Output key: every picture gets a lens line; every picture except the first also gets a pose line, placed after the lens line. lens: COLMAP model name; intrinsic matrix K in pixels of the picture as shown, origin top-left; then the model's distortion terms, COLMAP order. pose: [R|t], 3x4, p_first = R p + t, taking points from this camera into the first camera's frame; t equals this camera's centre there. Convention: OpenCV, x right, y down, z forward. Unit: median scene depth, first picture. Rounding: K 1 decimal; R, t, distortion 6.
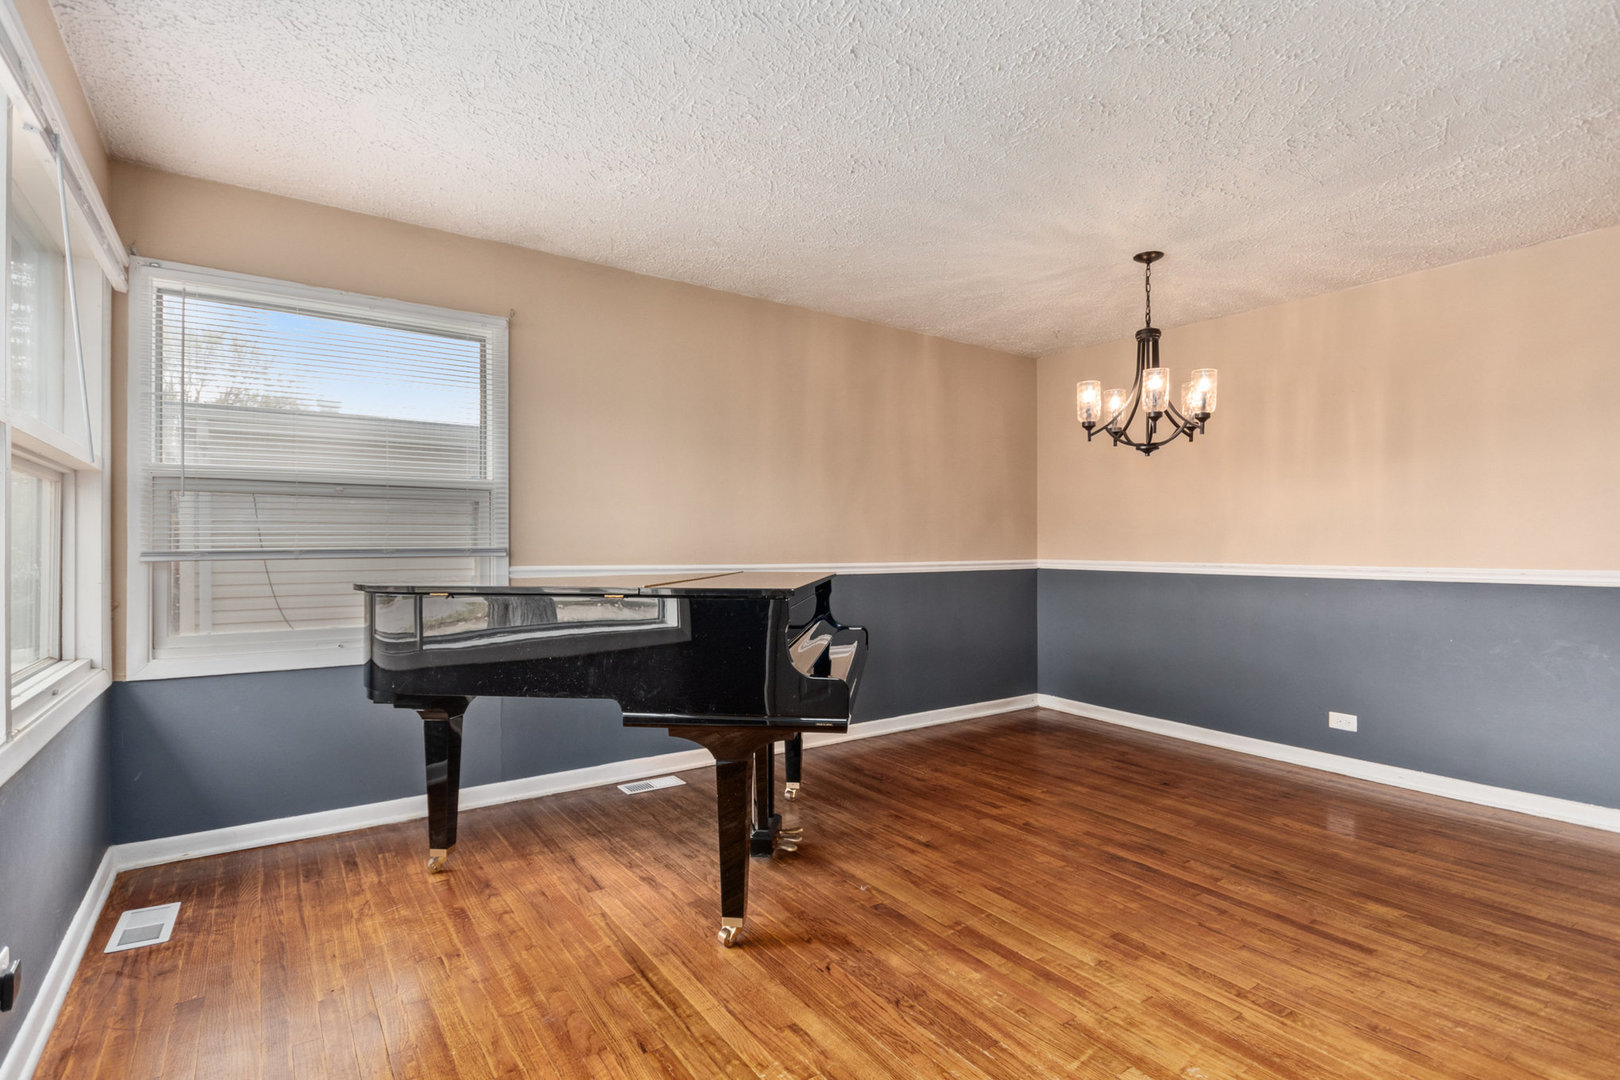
lens RADIAL K [[773.8, 0, 812.4], [0, 773.8, 546.9], [0, 0, 1]] dist [-0.002718, -0.000795]
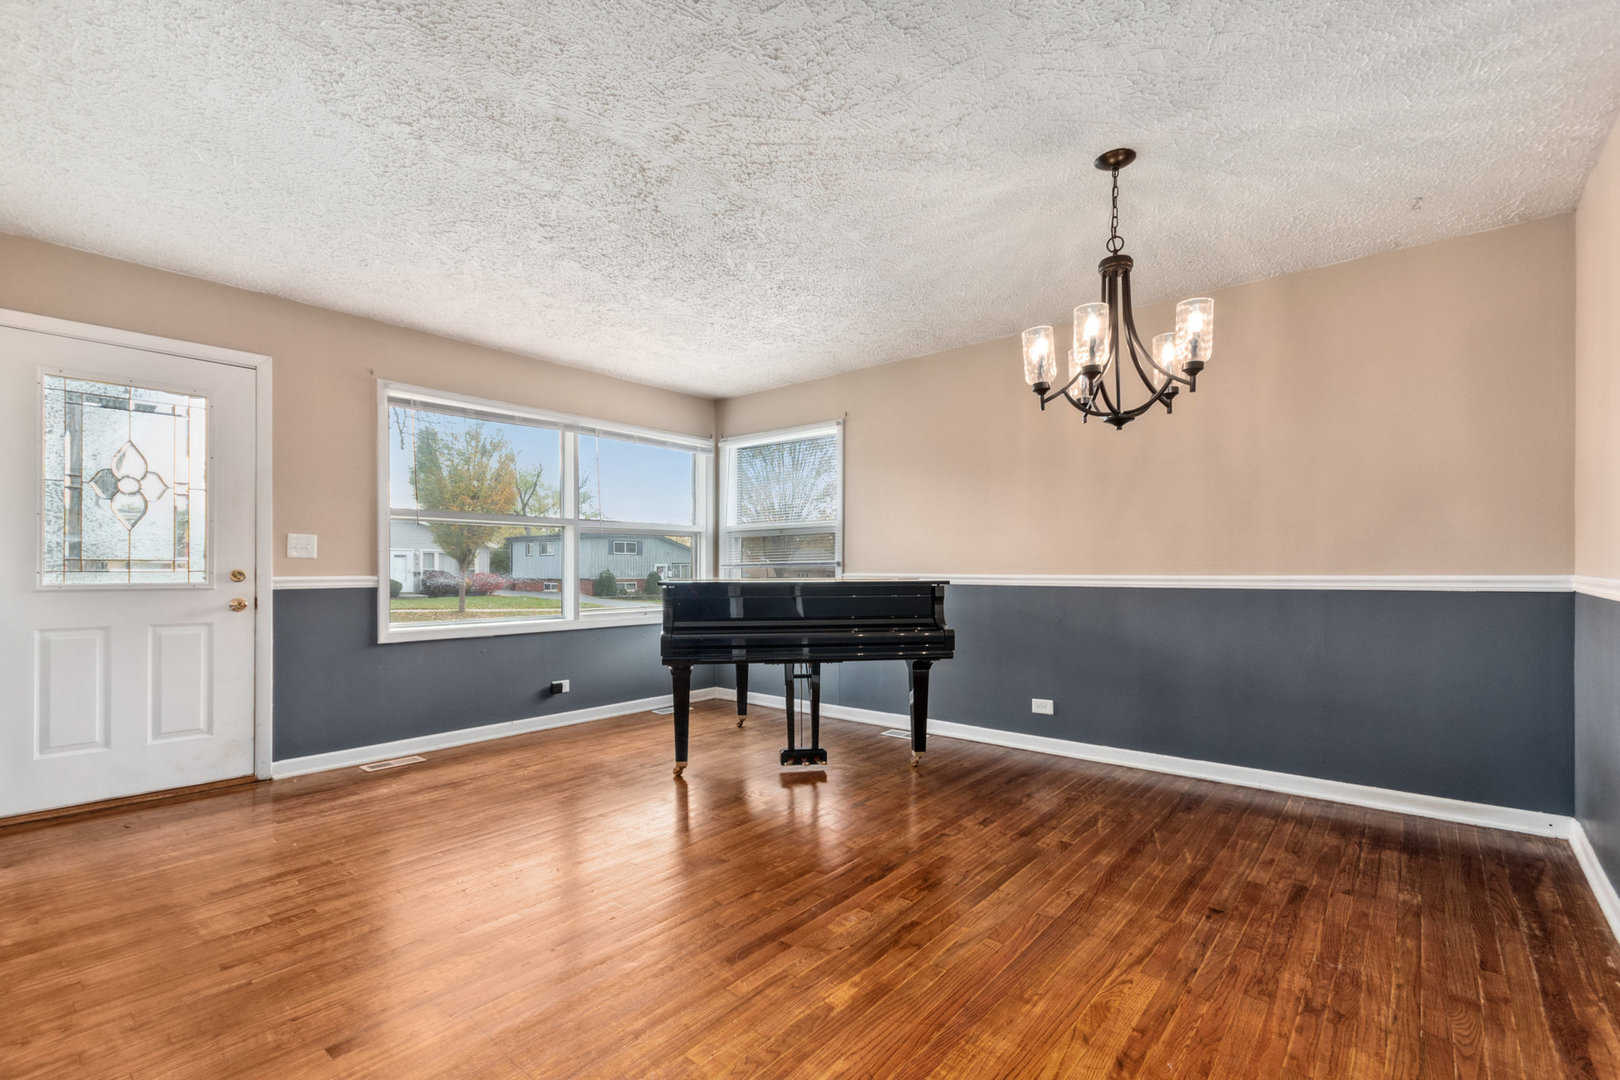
lens RADIAL K [[724.3, 0, 812.9], [0, 724.3, 568.1], [0, 0, 1]] dist [0.002647, 0.002000]
pose [[0.249745, -0.004183, -0.968303, 1.053414], [0.010444, 0.999944, -0.001626, 0.011787], [0.968255, -0.009707, 0.249774, 0.555593]]
